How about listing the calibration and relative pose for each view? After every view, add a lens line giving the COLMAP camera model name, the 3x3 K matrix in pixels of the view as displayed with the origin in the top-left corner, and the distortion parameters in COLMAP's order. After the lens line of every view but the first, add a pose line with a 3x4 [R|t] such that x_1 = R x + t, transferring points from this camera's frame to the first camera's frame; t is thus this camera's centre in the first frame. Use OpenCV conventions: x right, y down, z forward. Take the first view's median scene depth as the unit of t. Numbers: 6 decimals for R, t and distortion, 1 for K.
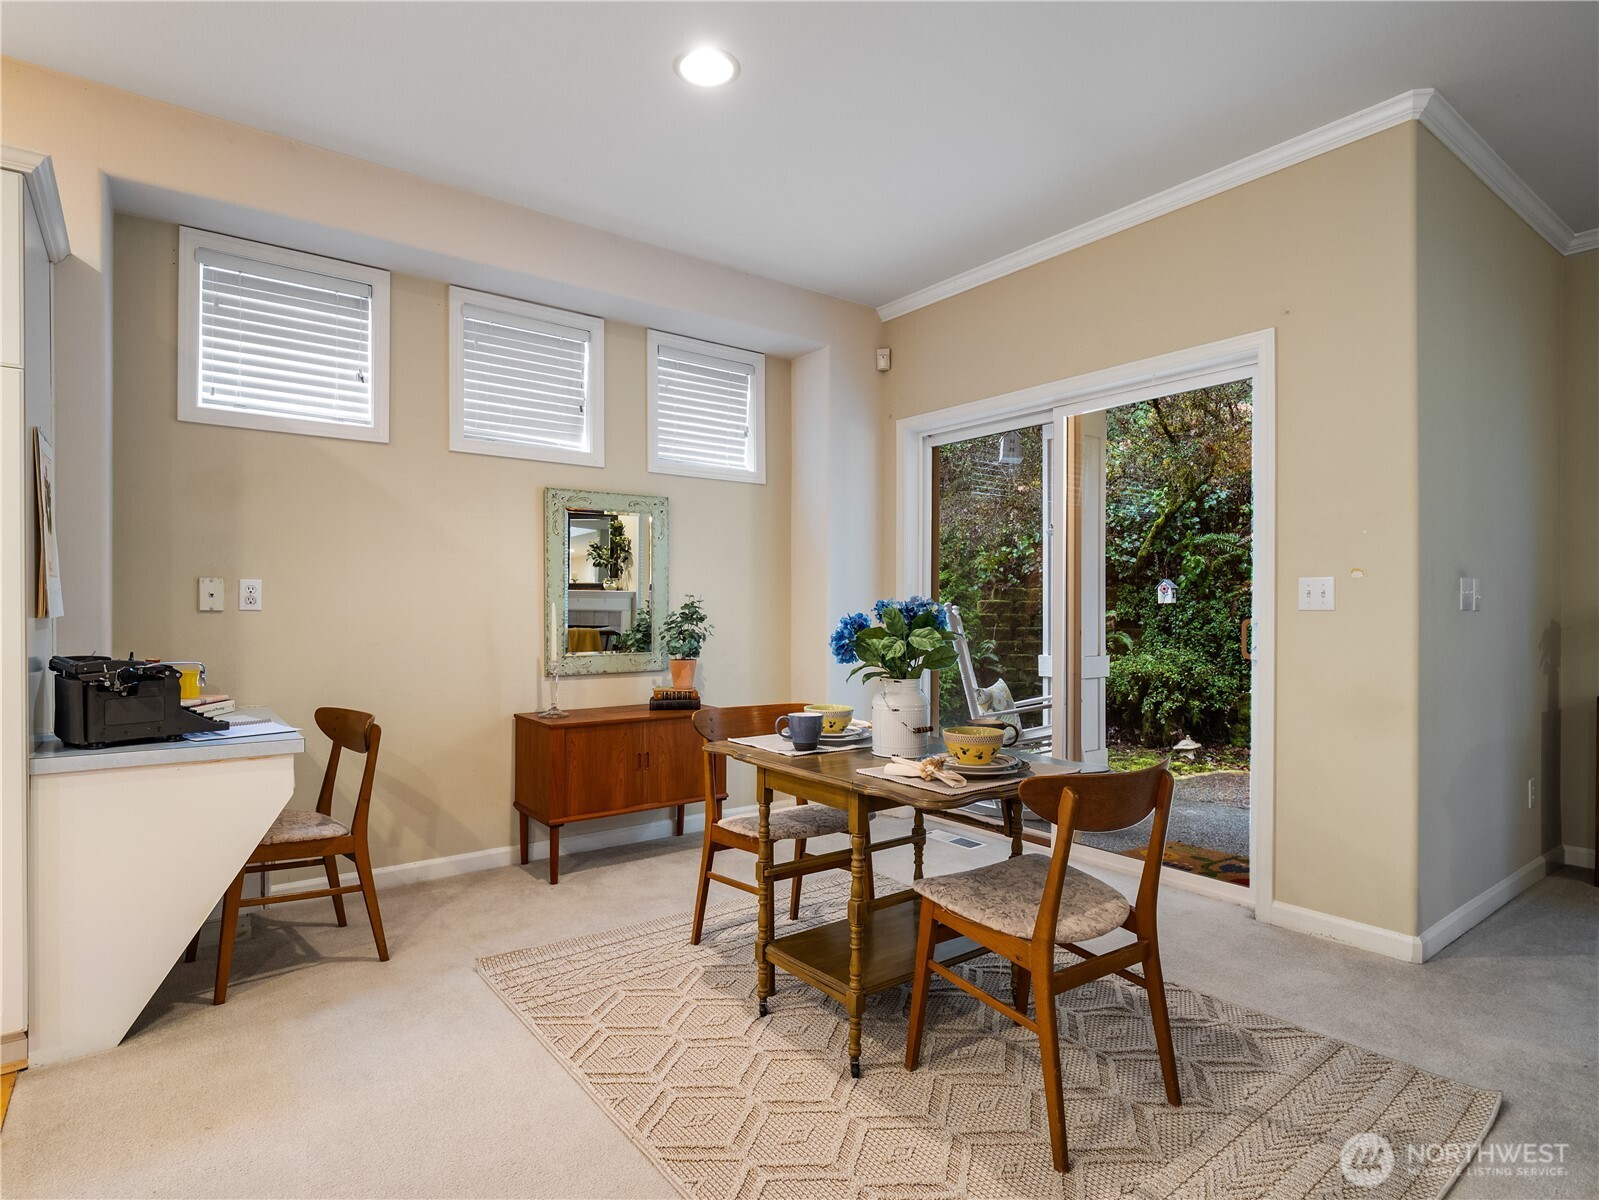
lens RADIAL K [[853.5, 0, 790.6], [0, 853.5, 604.3], [0, 0, 1]] dist [-0.004472, -0.000649]
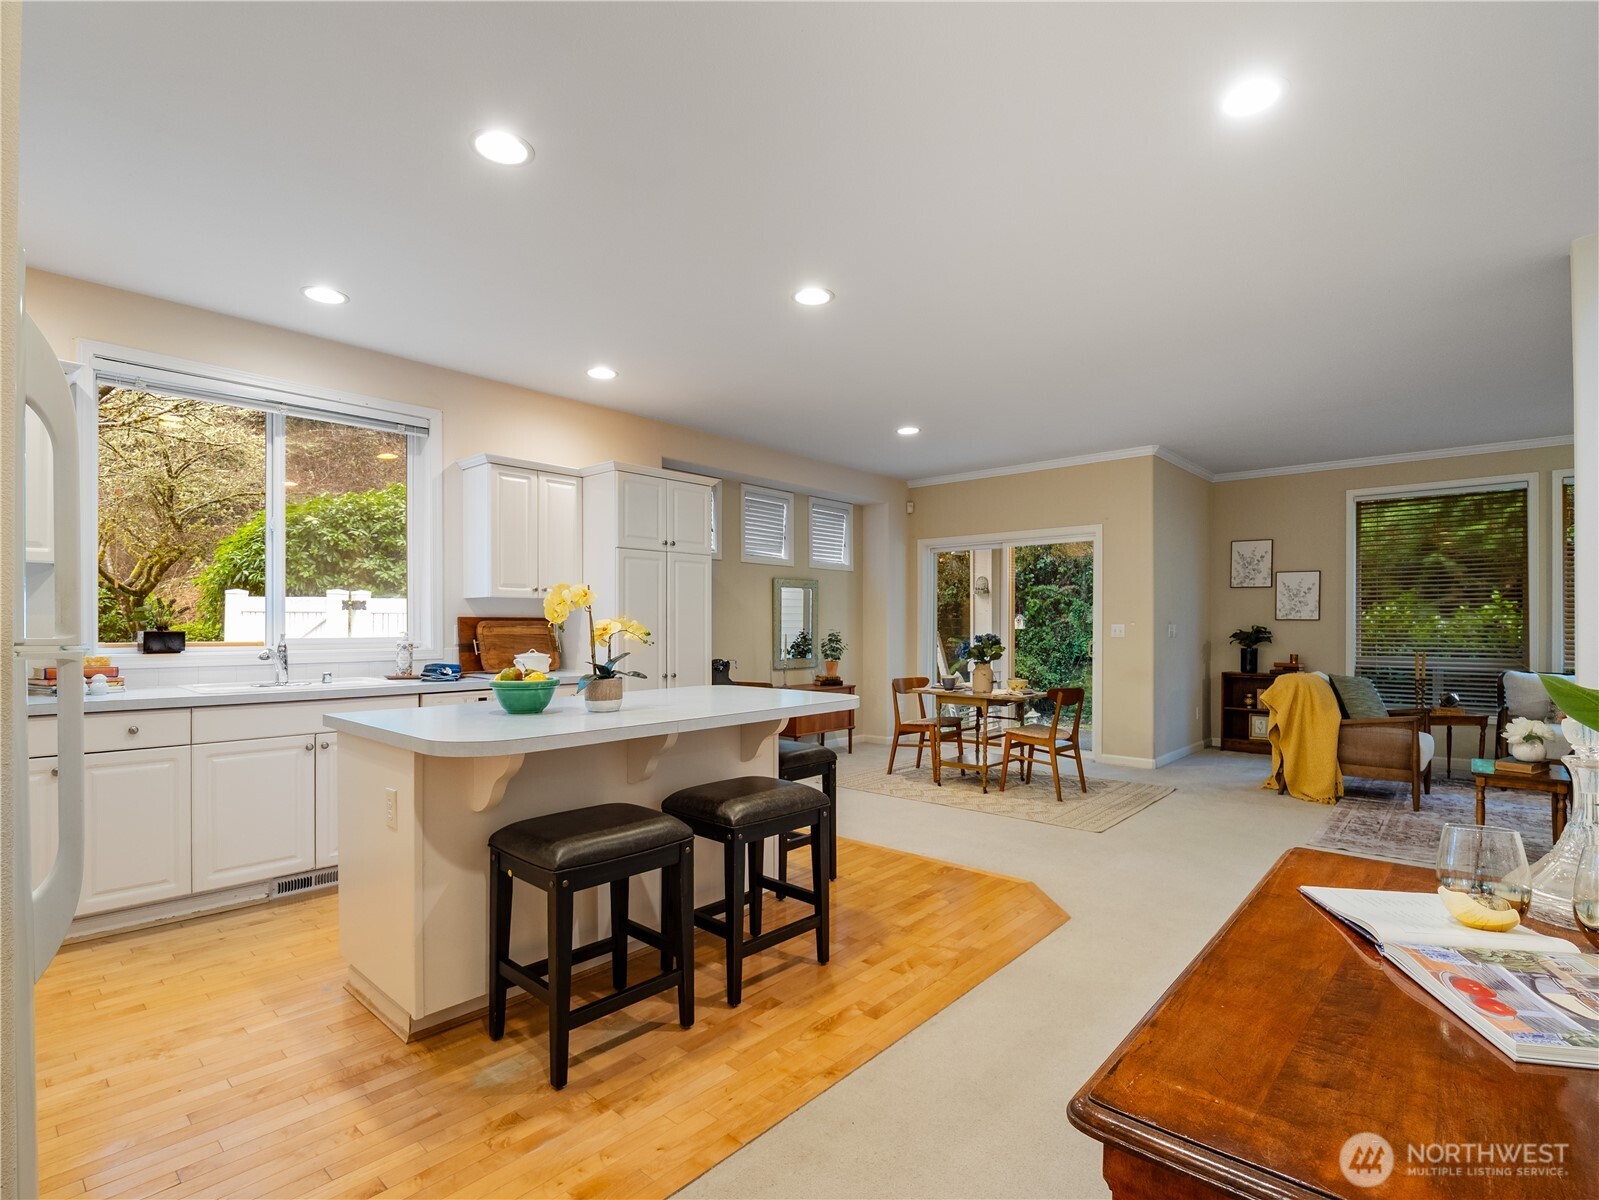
lens RADIAL K [[776.0, 0, 771.9], [0, 776.0, 620.6], [0, 0, 1]] dist [-0.015790, 0.000378]
pose [[0.985977, 0.001113, 0.166880, -0.569461], [-0.000617, 0.999995, -0.003027, -0.025713], [-0.166882, 0.002881, 0.985973, -0.799070]]
